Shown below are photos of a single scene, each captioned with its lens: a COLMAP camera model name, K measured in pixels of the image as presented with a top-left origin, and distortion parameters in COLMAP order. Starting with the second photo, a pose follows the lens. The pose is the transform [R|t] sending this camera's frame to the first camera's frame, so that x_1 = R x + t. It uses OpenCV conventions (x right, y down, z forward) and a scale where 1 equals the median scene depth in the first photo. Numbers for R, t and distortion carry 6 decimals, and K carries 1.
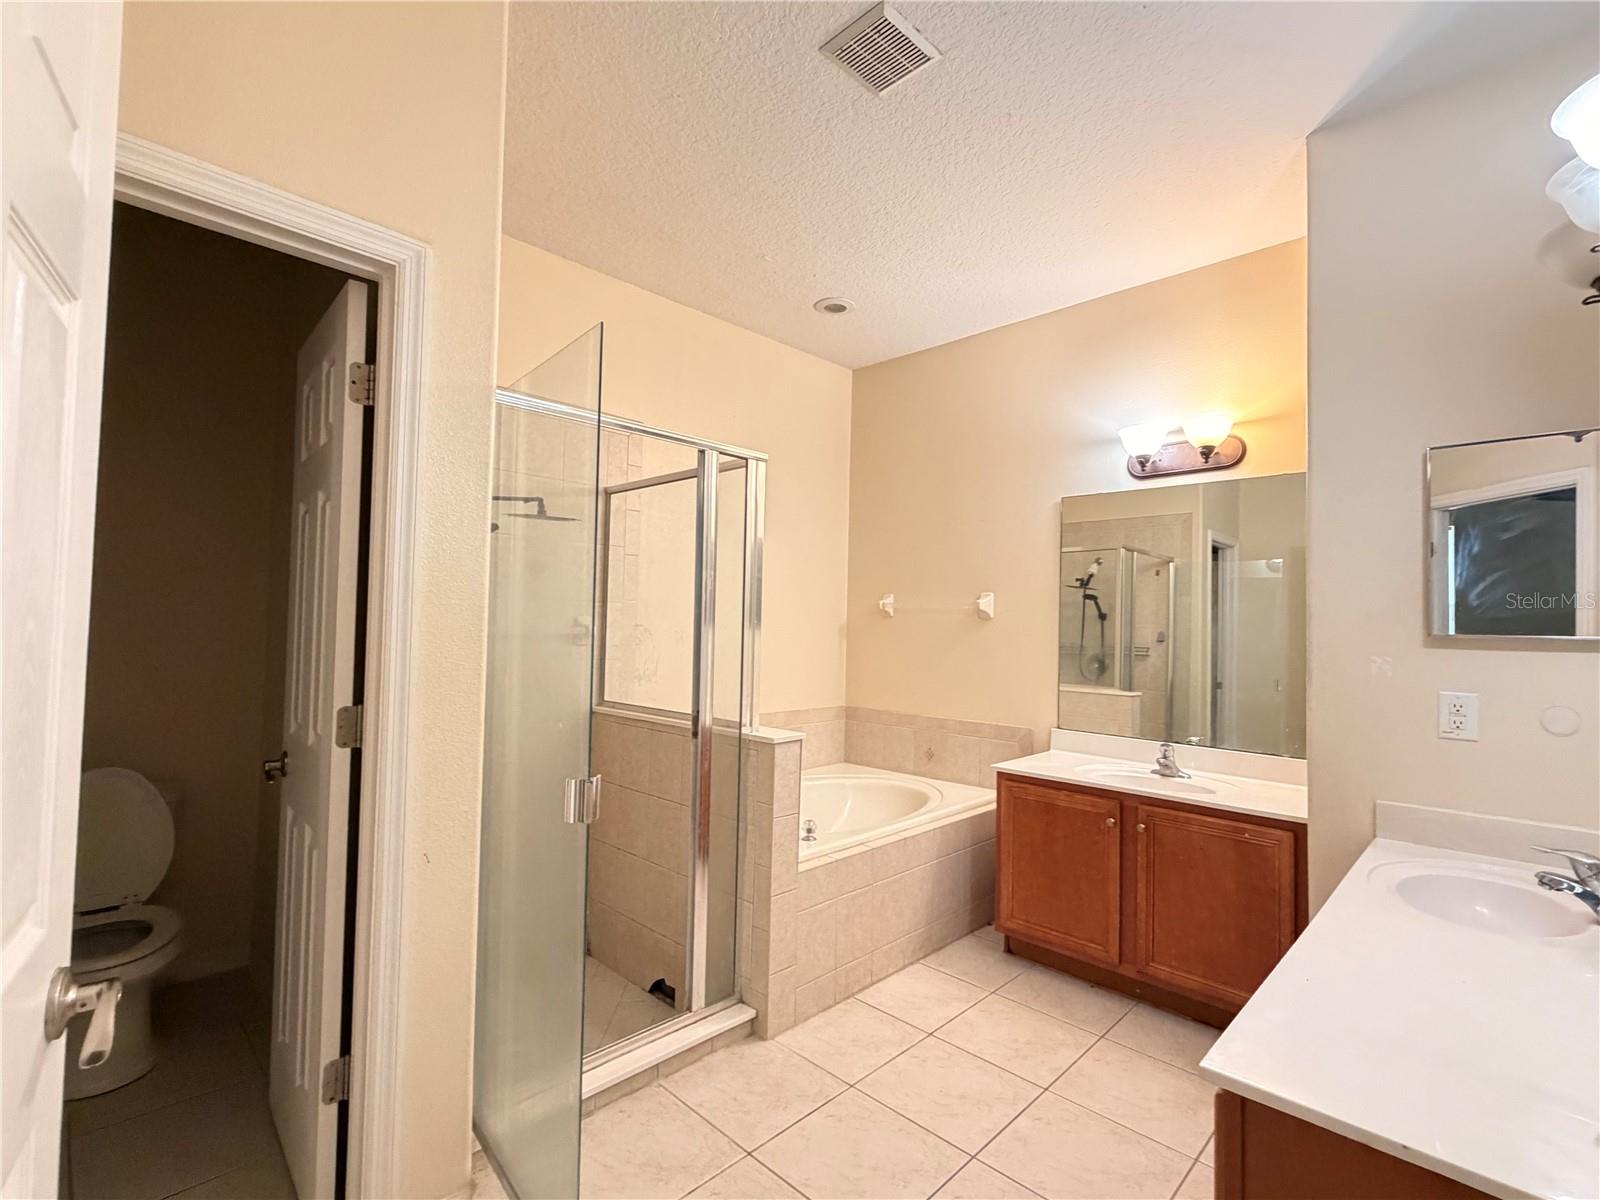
lens RADIAL K [[751.4, 0, 800.0], [0, 751.4, 600.0], [0, 0, 1]] dist [0.002752, -0.000208]
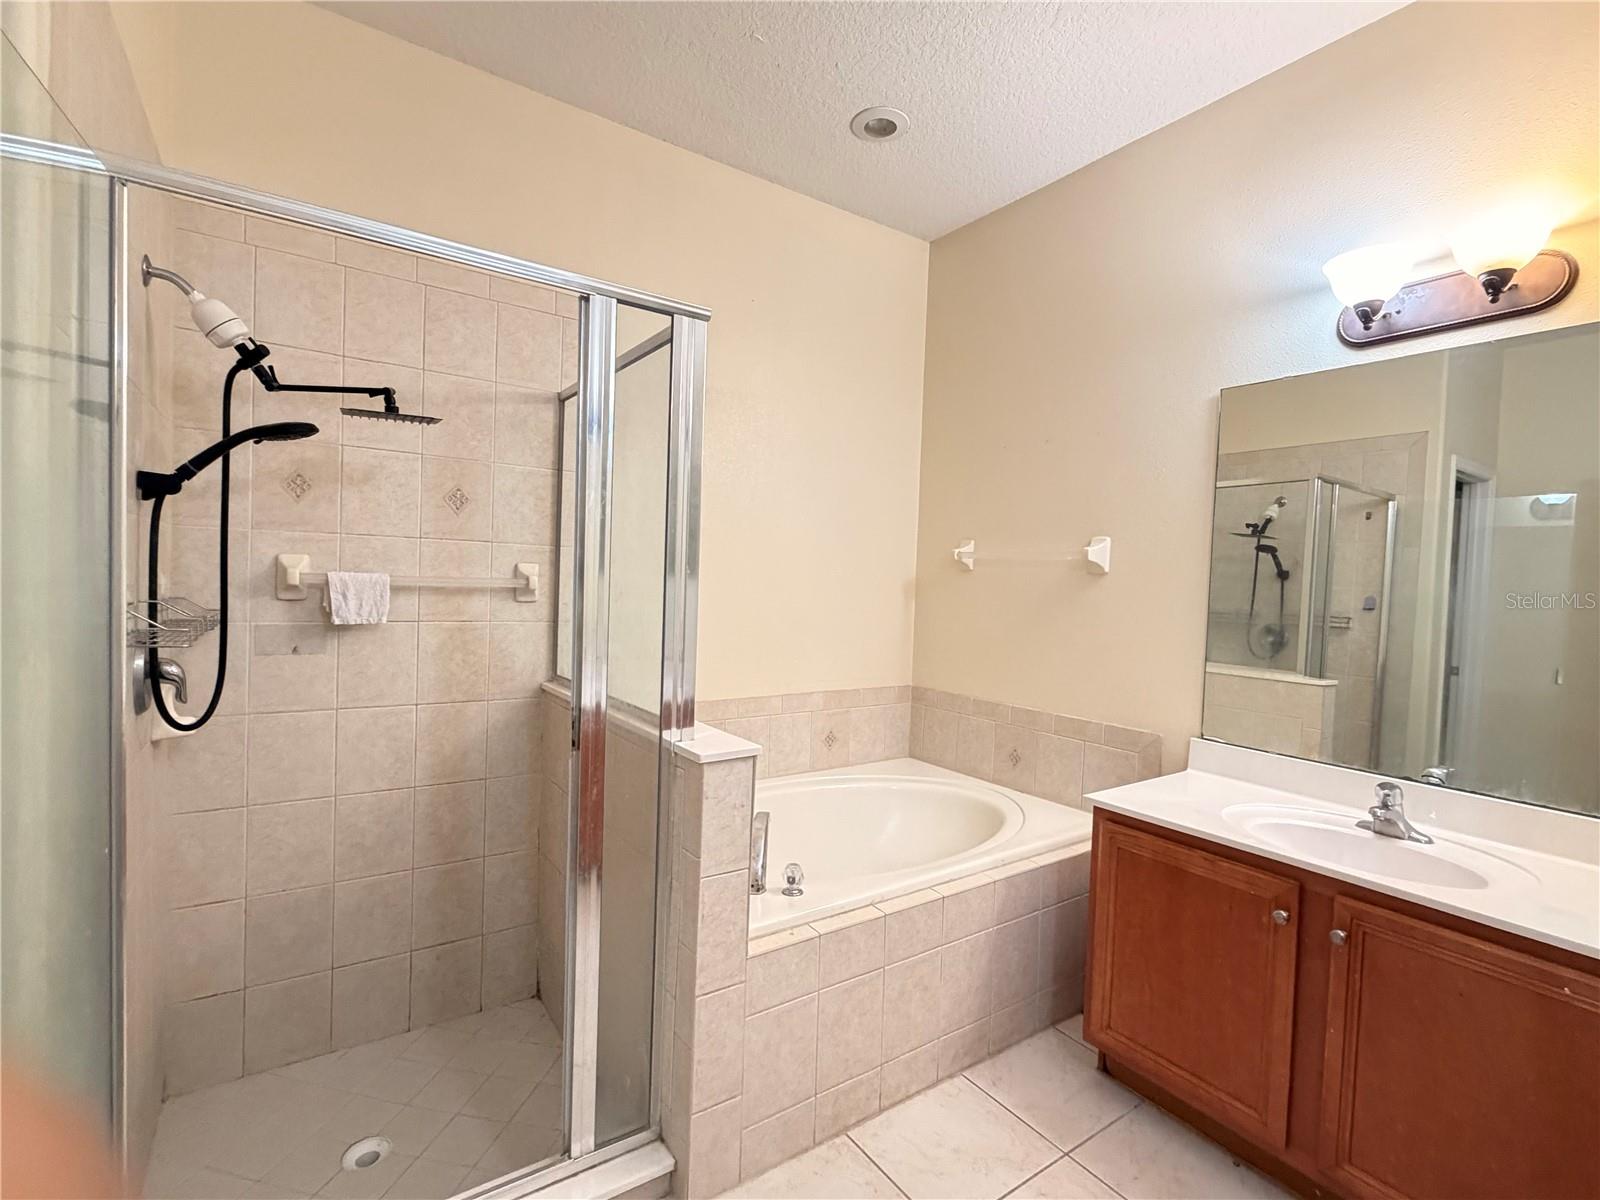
lens RADIAL K [[751.4, 0, 800.0], [0, 751.4, 600.0], [0, 0, 1]] dist [0.002752, -0.000208]
pose [[0.982043, 0.017744, -0.187822, 0.127183], [-0.006900, 0.998279, 0.058236, 0.012112], [0.188532, -0.055895, 0.980475, 0.309509]]
